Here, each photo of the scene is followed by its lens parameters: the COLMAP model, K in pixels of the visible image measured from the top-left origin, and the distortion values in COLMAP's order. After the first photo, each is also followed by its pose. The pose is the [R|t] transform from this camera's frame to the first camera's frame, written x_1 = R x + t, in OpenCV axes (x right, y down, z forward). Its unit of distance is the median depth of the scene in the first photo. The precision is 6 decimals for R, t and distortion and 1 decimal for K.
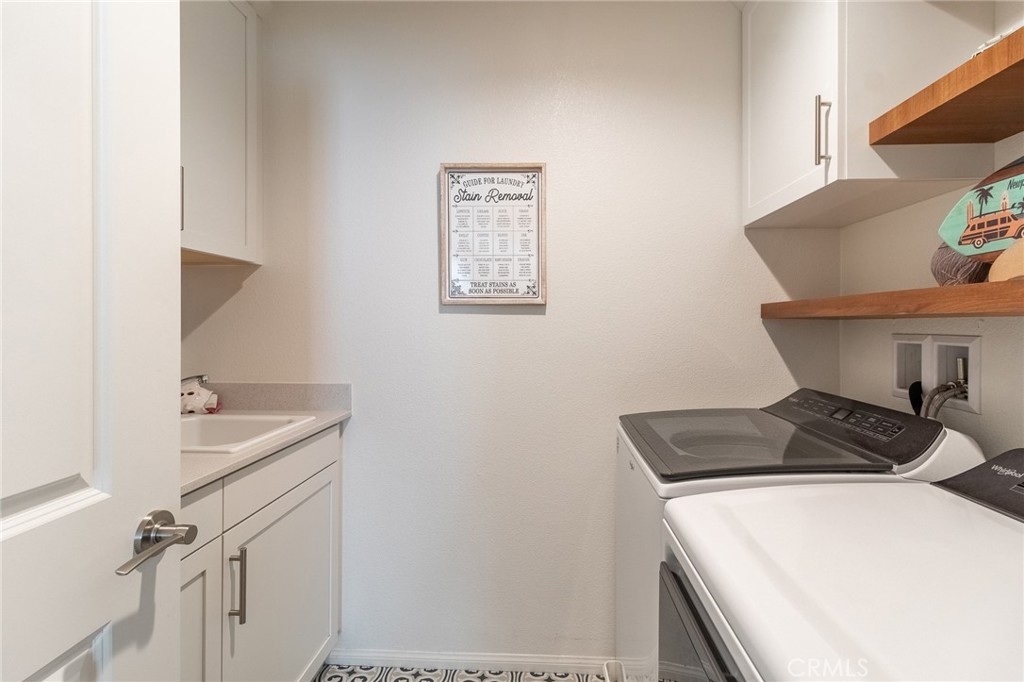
lens RADIAL K [[500.8, 0, 531.4], [0, 500.8, 318.2], [0, 0, 1]] dist [-0.000487, -0.000411]
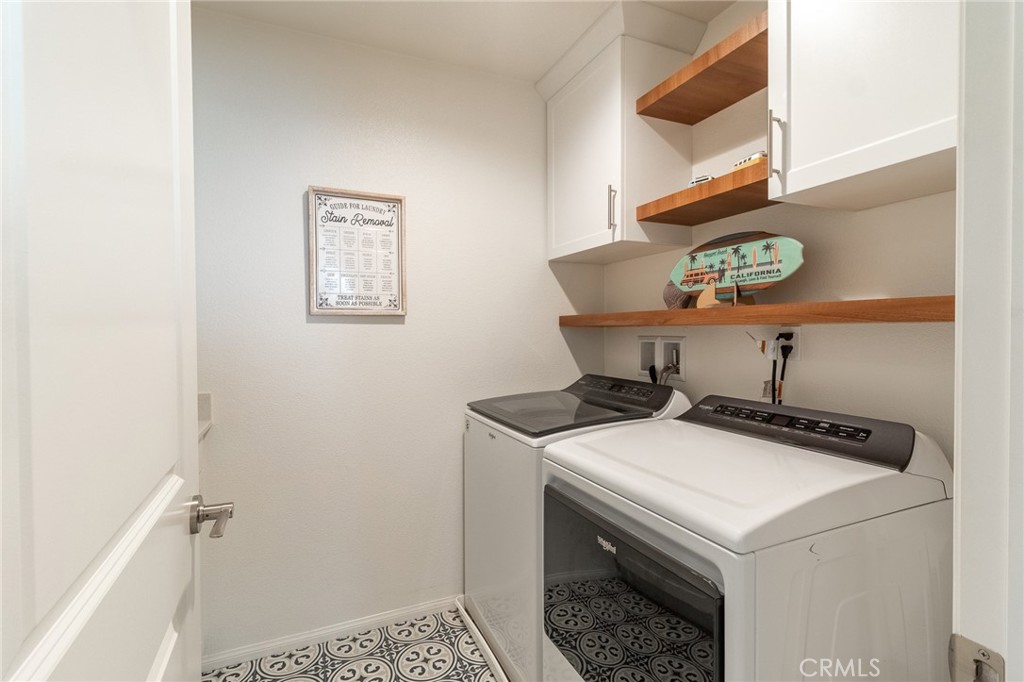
lens RADIAL K [[478.6, 0, 526.6], [0, 478.6, 332.3], [0, 0, 1]] dist [0.001531, -0.000433]
pose [[0.885524, -0.009873, 0.464488, -0.247191], [0.002258, 0.999854, 0.016948, -0.006084], [-0.464587, -0.013959, 0.885417, -0.146024]]
